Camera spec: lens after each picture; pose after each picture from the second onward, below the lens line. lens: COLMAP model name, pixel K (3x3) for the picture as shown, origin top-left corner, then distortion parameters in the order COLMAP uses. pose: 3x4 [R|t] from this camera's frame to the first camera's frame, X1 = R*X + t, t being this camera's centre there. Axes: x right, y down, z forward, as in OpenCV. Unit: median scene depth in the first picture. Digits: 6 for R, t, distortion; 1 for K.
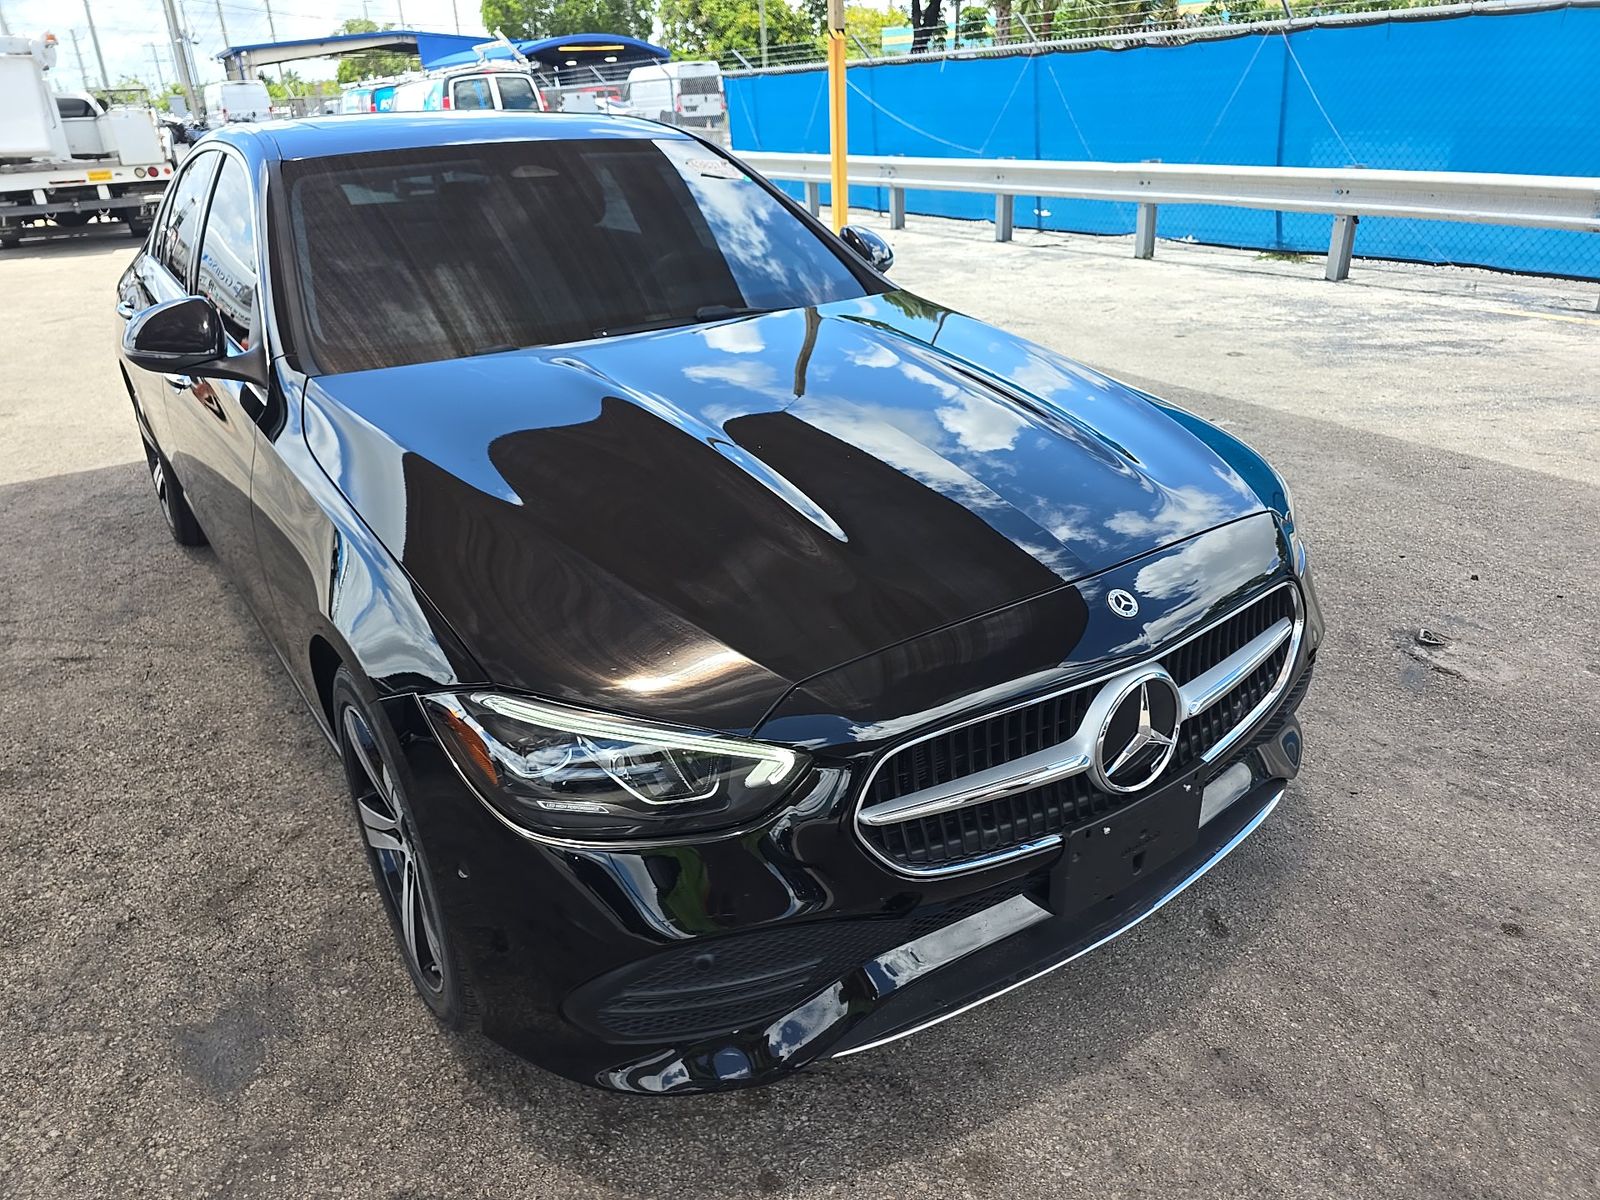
lens RADIAL K [[1193.3, 0, 800.0], [0, 1193.3, 600.0], [0, 0, 1]] dist [0.043243, -0.047961]
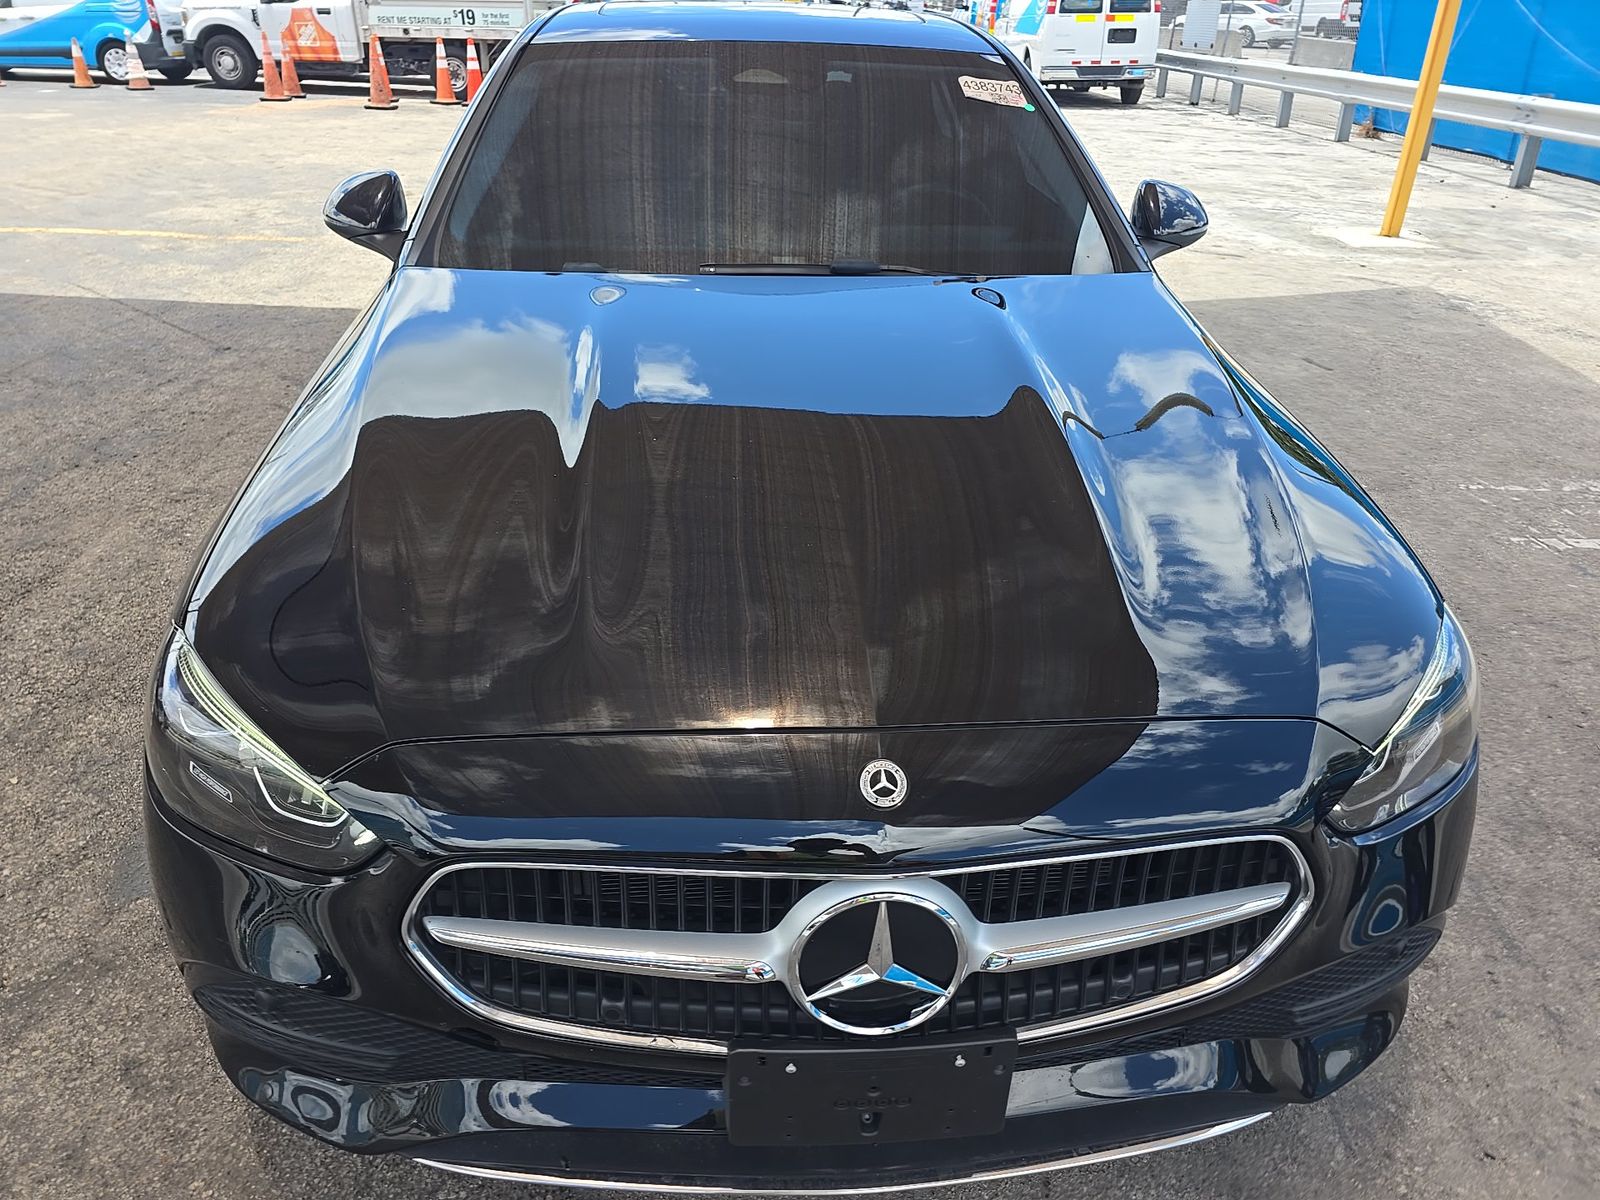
lens RADIAL K [[1194.2, 0, 800.0], [0, 1194.2, 600.0], [0, 0, 1]] dist [-0.026665, 0.003471]
pose [[0.847707, 0.291853, -0.442961, 0.469712], [-0.254063, 0.956416, 0.143943, -0.172101], [0.465665, -0.009481, 0.884910, 0.353184]]
